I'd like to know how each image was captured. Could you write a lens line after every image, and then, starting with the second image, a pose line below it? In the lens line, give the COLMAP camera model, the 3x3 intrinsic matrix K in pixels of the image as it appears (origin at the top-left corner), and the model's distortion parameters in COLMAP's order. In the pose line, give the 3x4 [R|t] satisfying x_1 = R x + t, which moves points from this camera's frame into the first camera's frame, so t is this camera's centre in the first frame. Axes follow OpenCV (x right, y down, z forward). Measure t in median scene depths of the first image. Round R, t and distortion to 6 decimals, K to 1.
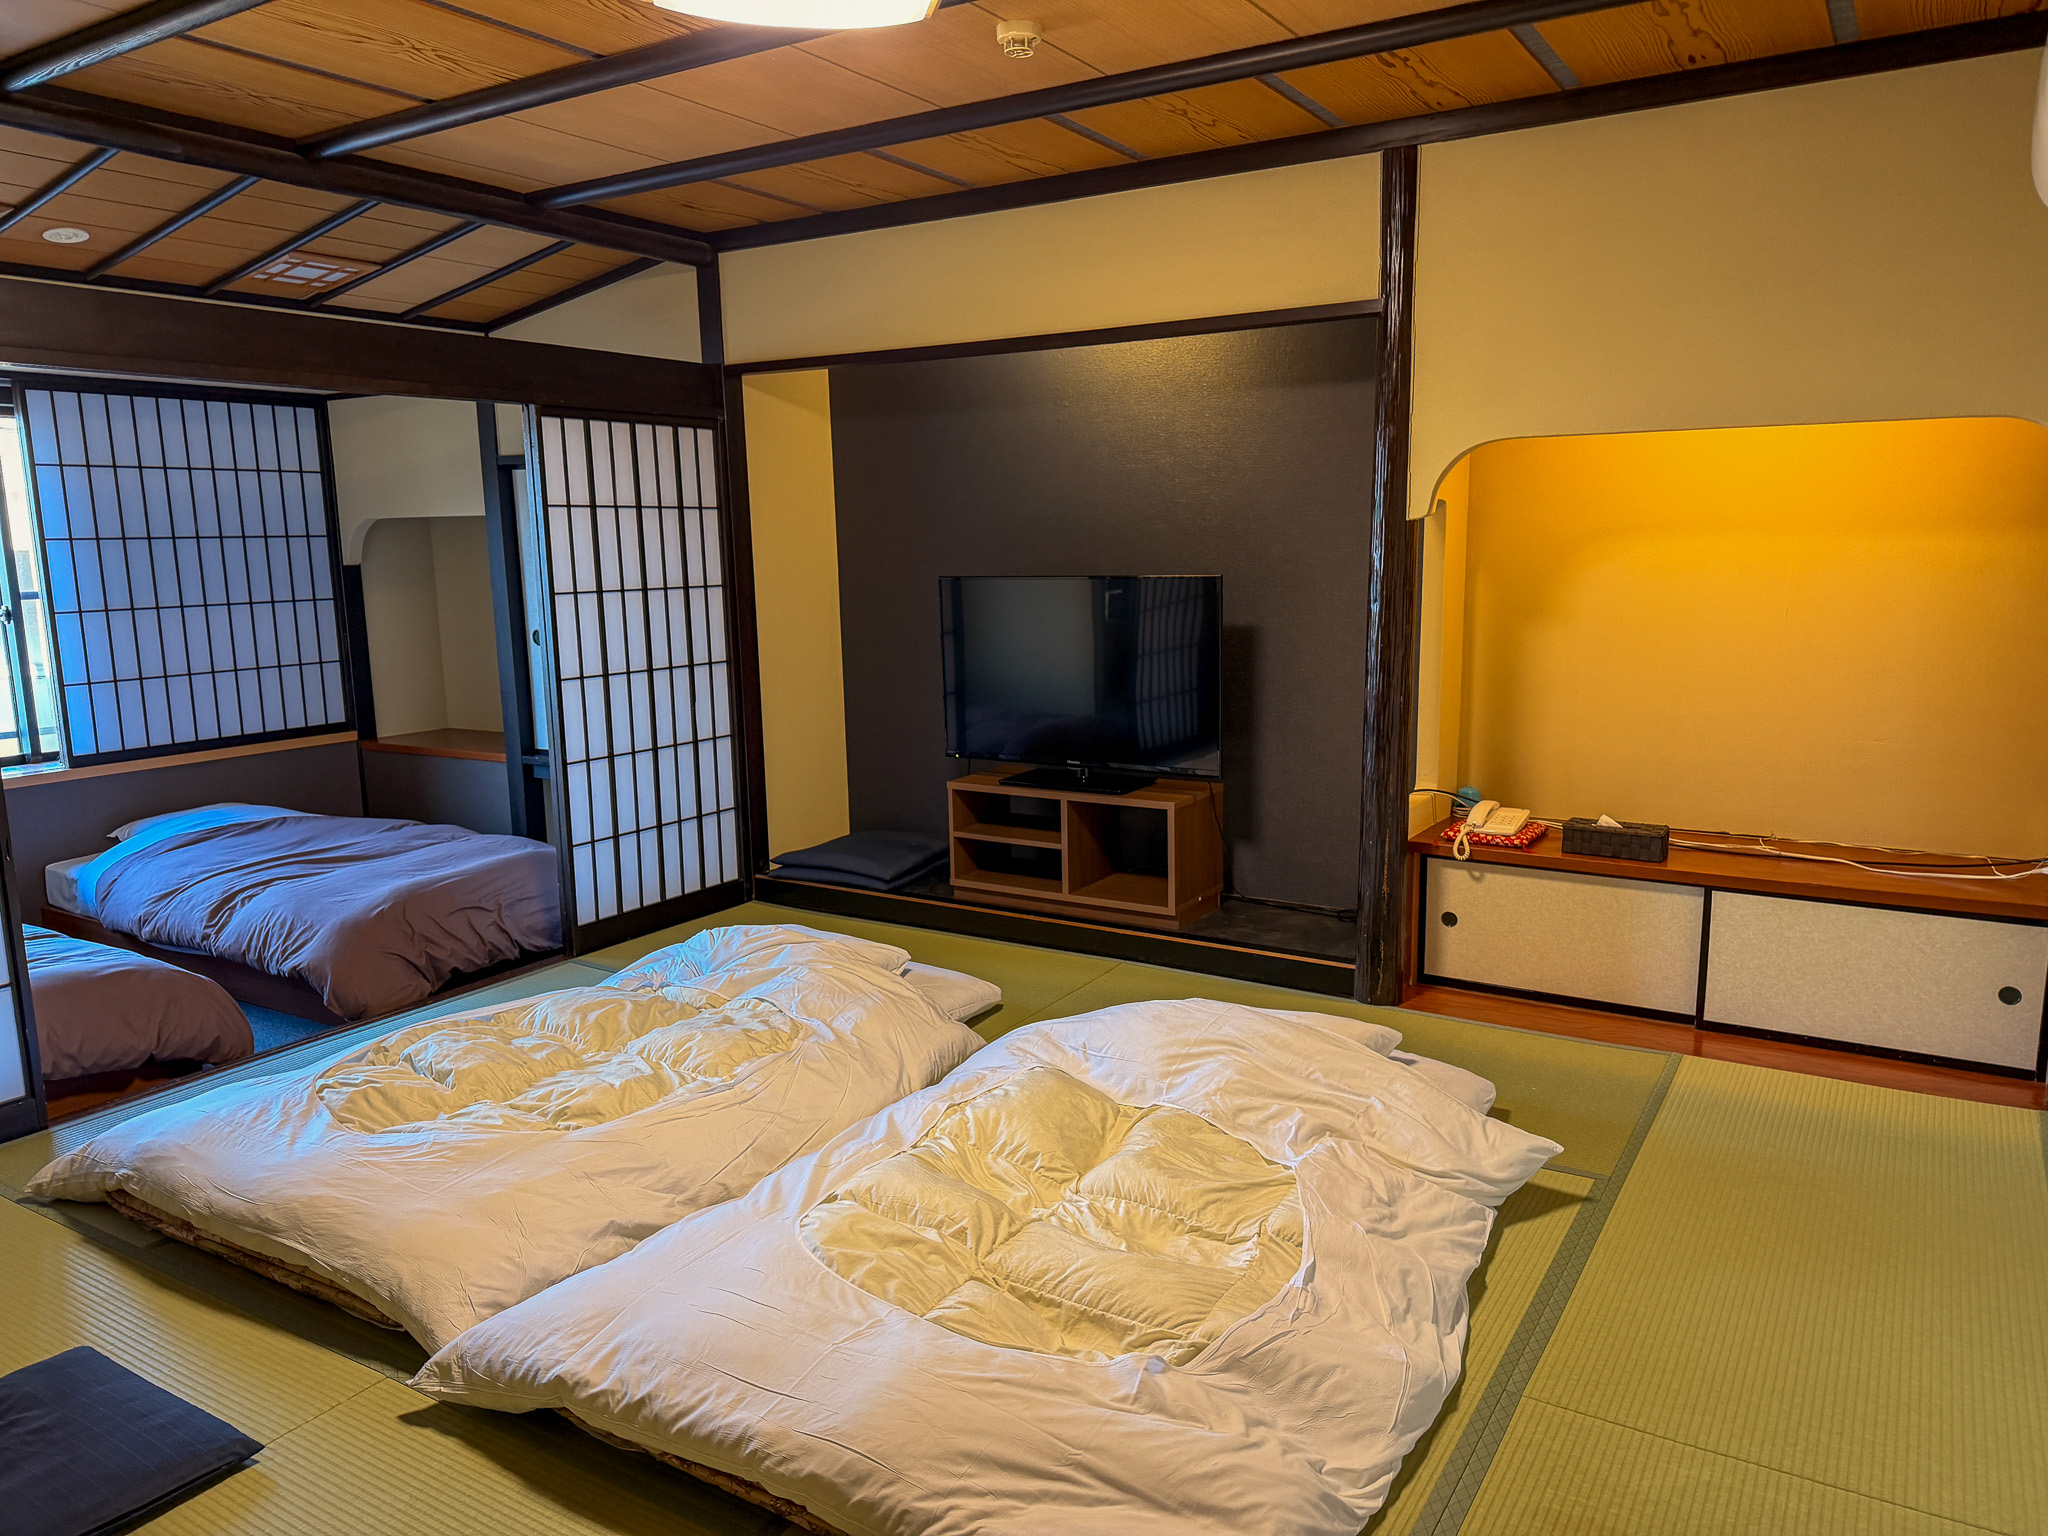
lens RADIAL K [[1434.2, 0, 1024.0], [0, 1434.2, 768.0], [0, 0, 1]] dist [-0.003129, -0.005507]
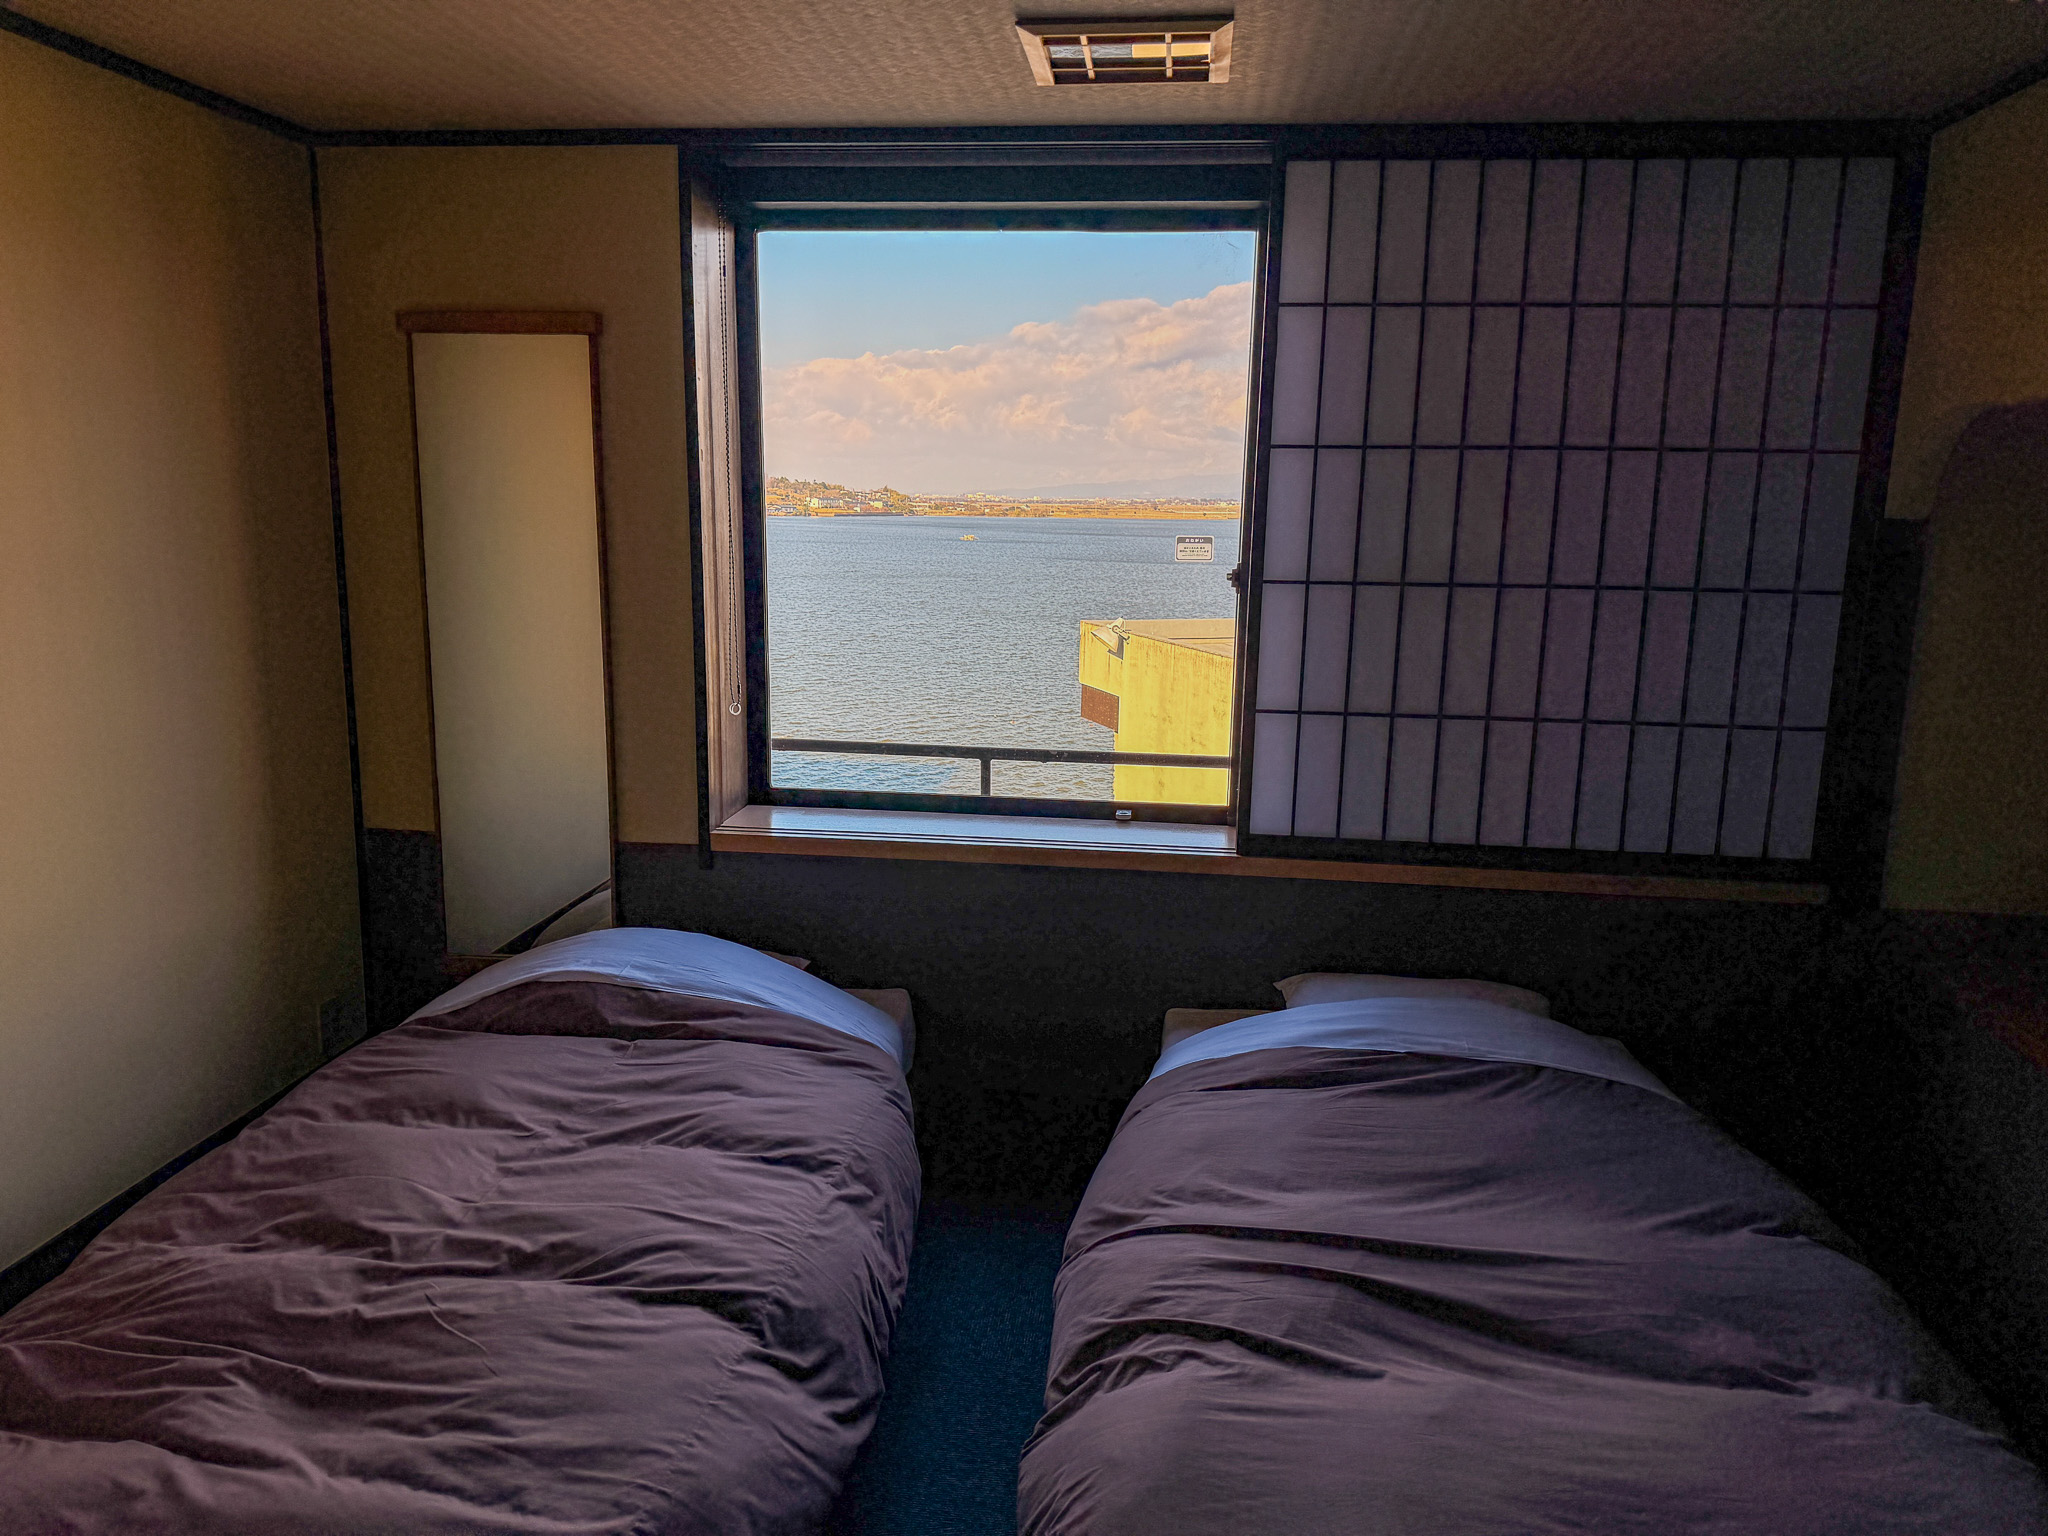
lens RADIAL K [[1434.2, 0, 1024.0], [0, 1434.2, 768.0], [0, 0, 1]] dist [-0.003129, -0.005507]
pose [[0.430817, 0.193409, -0.881470, -0.183344], [-0.177459, 0.975849, 0.127384, -0.076853], [0.884819, 0.101545, 0.454735, 0.571655]]
